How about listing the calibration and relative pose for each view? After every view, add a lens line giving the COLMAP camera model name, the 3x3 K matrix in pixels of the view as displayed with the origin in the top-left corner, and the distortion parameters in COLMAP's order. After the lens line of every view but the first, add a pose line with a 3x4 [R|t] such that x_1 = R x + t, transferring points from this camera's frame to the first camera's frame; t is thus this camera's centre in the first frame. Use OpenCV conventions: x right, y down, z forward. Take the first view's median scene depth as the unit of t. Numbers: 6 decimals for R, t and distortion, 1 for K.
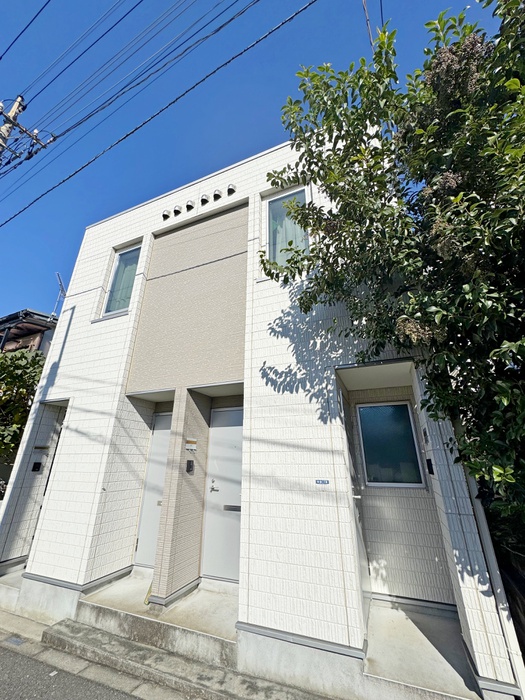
lens RADIAL K [[279.1, 0, 262.4], [0, 279.1, 352.3], [0, 0, 1]] dist [-0.004772, 0.001419]
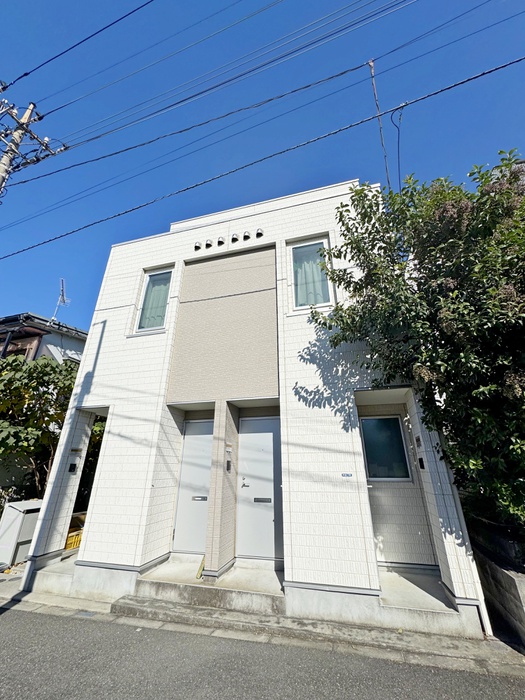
lens RADIAL K [[279.1, 0, 262.8], [0, 279.1, 353.0], [0, 0, 1]] dist [-0.004772, 0.001419]
pose [[0.991938, 0.047148, 0.117627, -0.328043], [-0.044705, 0.998728, -0.023325, -0.068796], [-0.118577, 0.017878, 0.992784, -0.269126]]
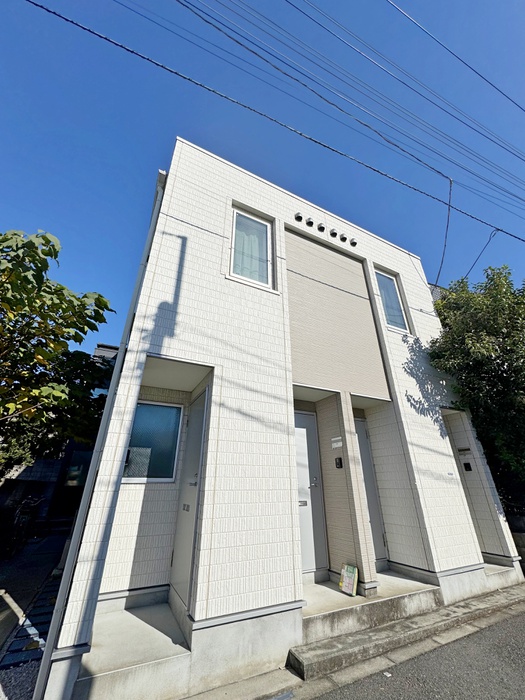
lens RADIAL K [[279.1, 0, 265.0], [0, 279.1, 348.6], [0, 0, 1]] dist [-0.004772, 0.001419]
pose [[0.652078, 0.331301, 0.681934, -1.645912], [-0.275929, 0.941489, -0.193551, 0.336045], [-0.706157, -0.061955, 0.705339, 0.565689]]
